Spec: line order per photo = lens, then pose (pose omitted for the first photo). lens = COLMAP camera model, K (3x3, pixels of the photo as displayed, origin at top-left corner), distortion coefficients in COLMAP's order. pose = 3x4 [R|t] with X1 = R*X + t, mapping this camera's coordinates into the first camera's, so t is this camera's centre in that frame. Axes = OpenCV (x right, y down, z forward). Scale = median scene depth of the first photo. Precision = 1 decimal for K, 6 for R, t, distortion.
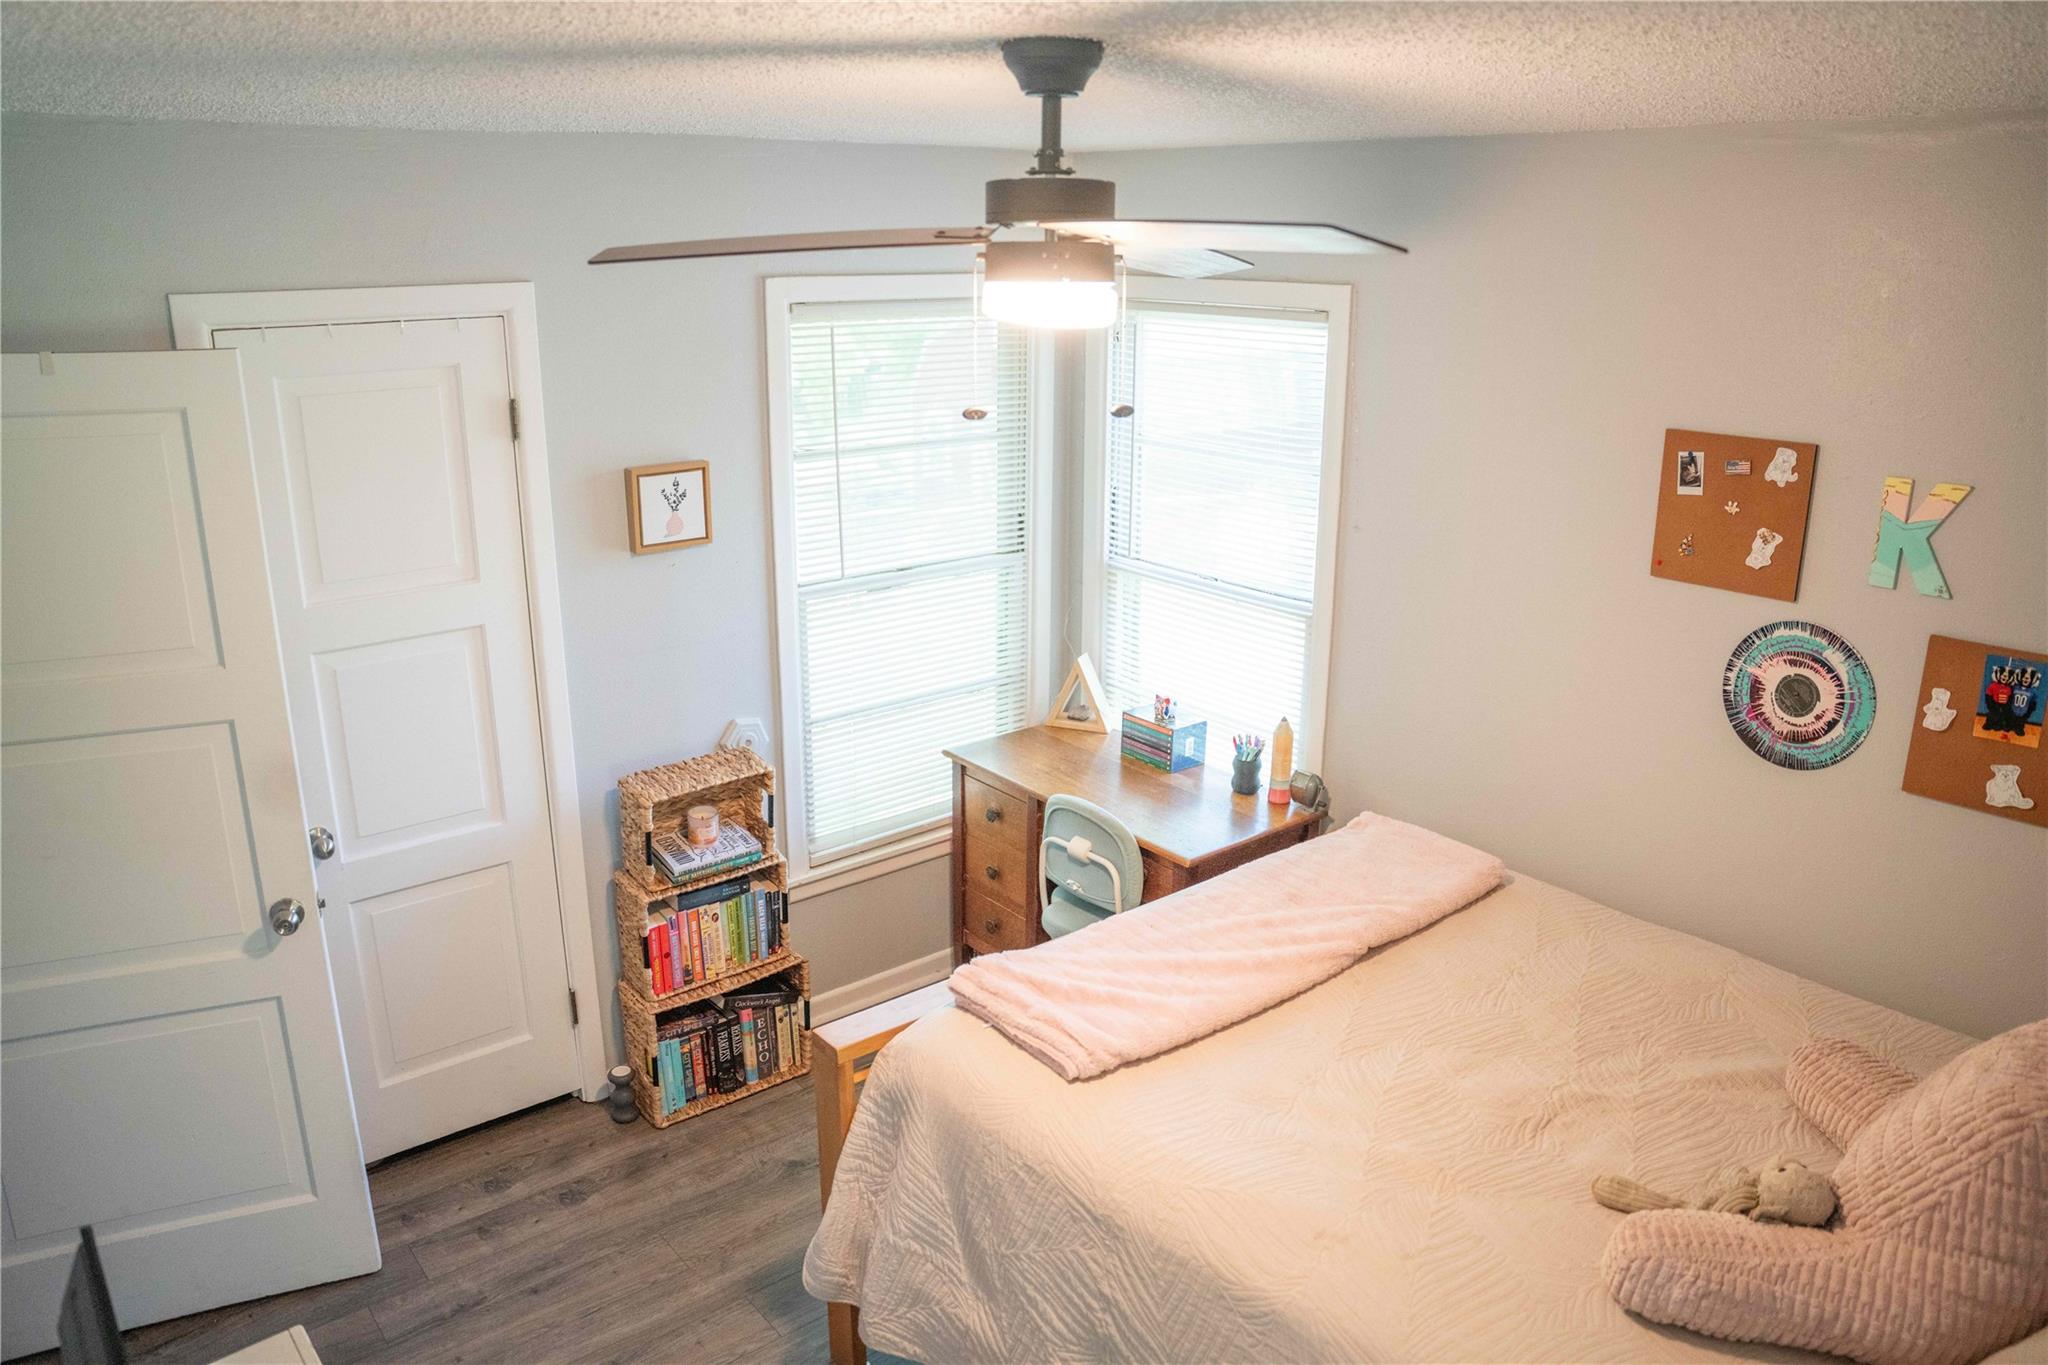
lens RADIAL K [[1475.3, 0, 1024.0], [0, 1475.3, 682.5], [0, 0, 1]] dist [-0.006061, 0.000526]
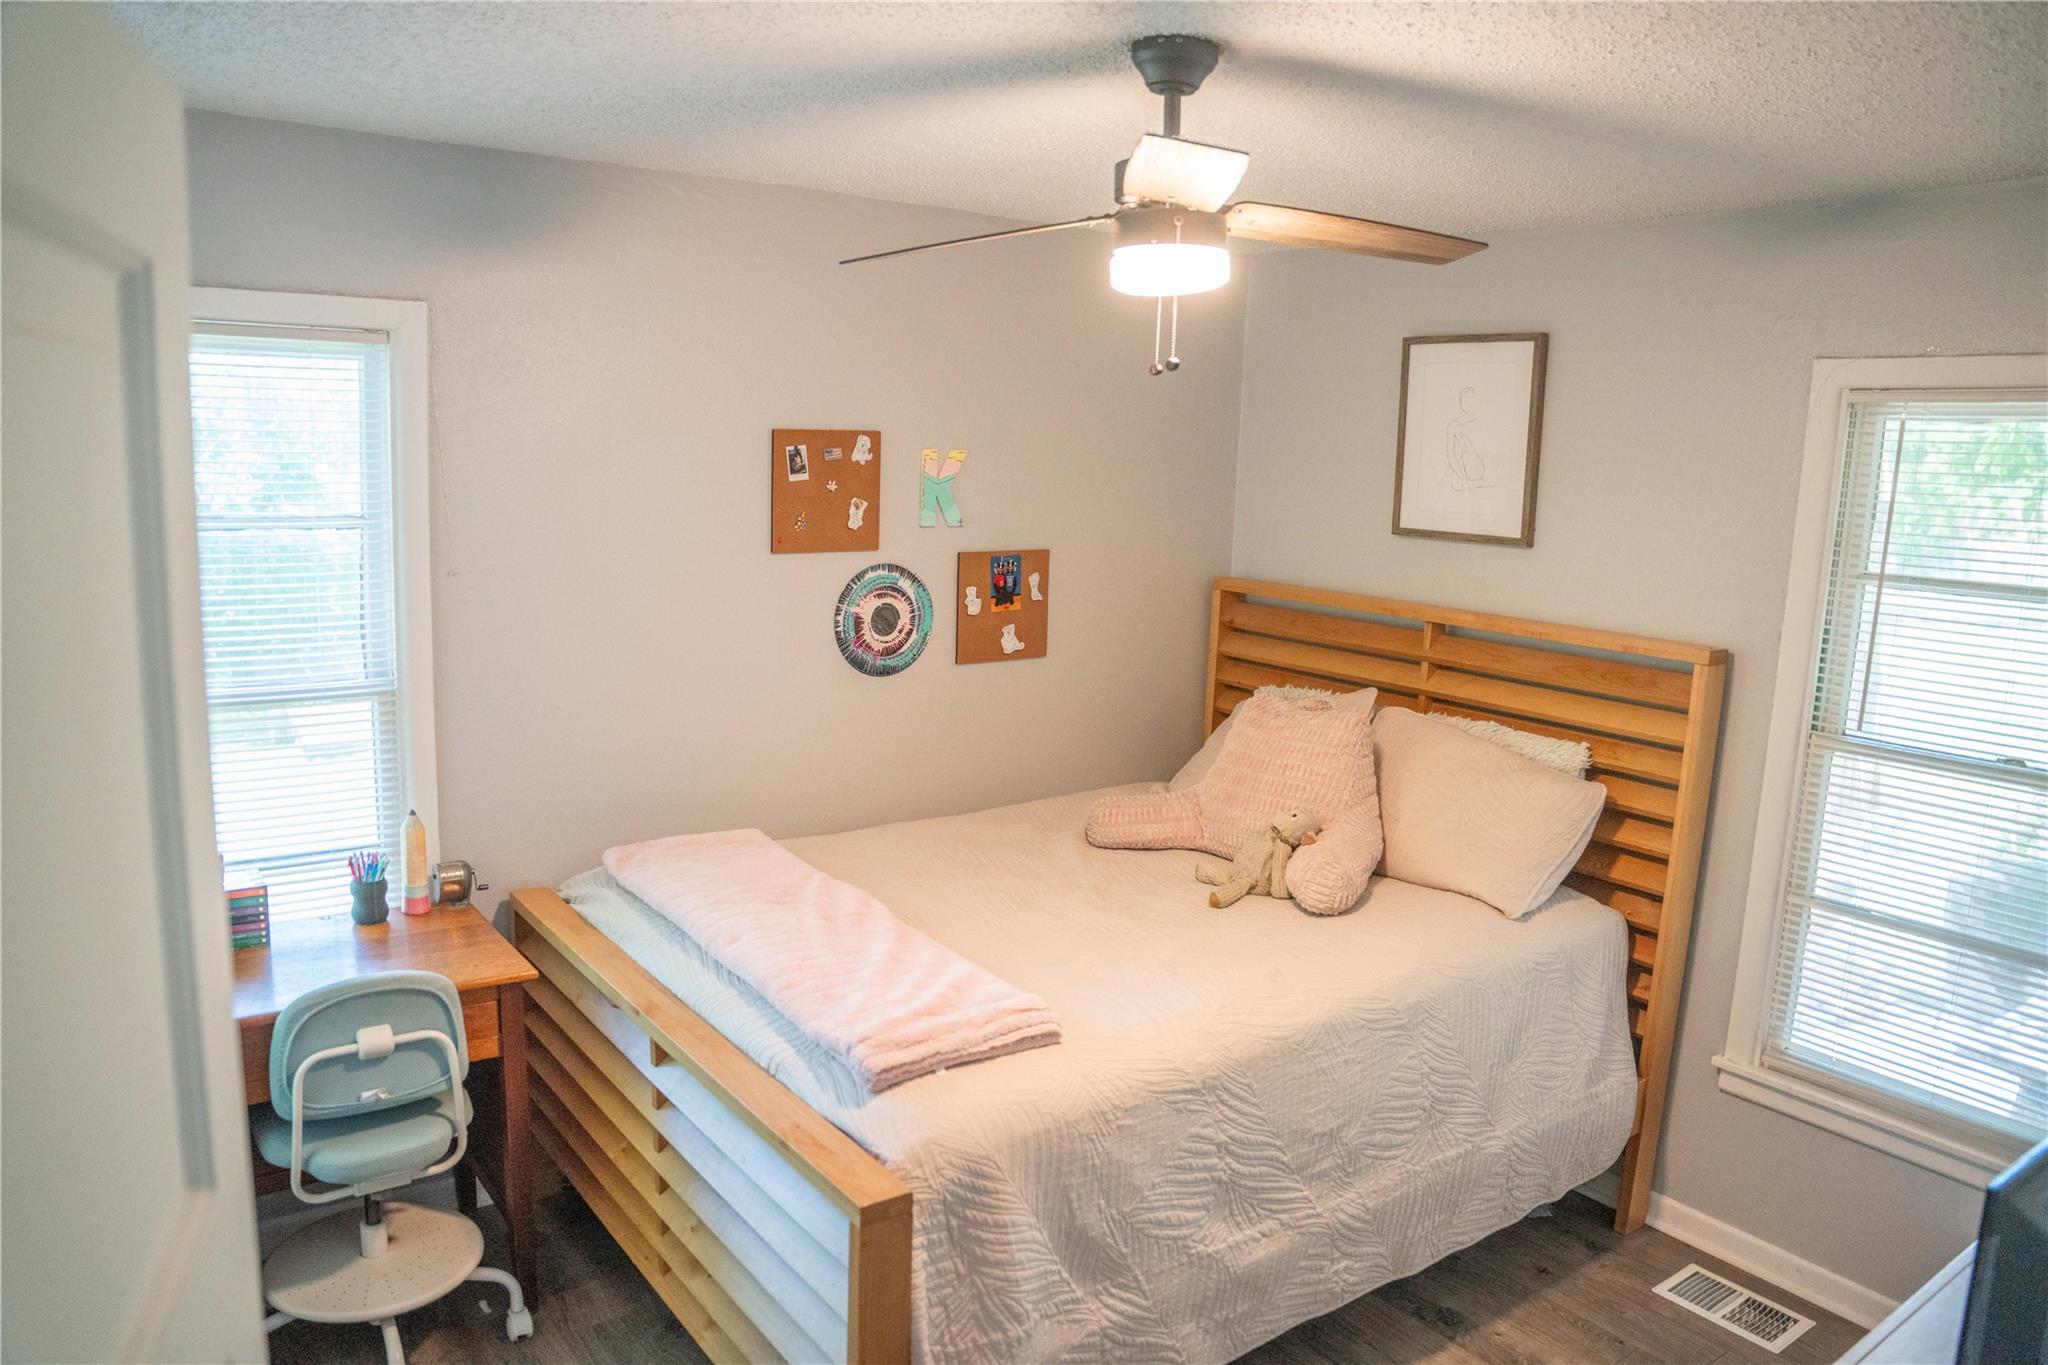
lens RADIAL K [[1496.1, 0, 1024.0], [0, 1496.1, 682.5], [0, 0, 1]] dist [-0.064085, 0.001881]
pose [[0.089224, -0.179263, 0.979747, -0.807677], [0.259924, 0.953775, 0.150840, -0.109337], [-0.961498, 0.241201, 0.131695, 0.720568]]
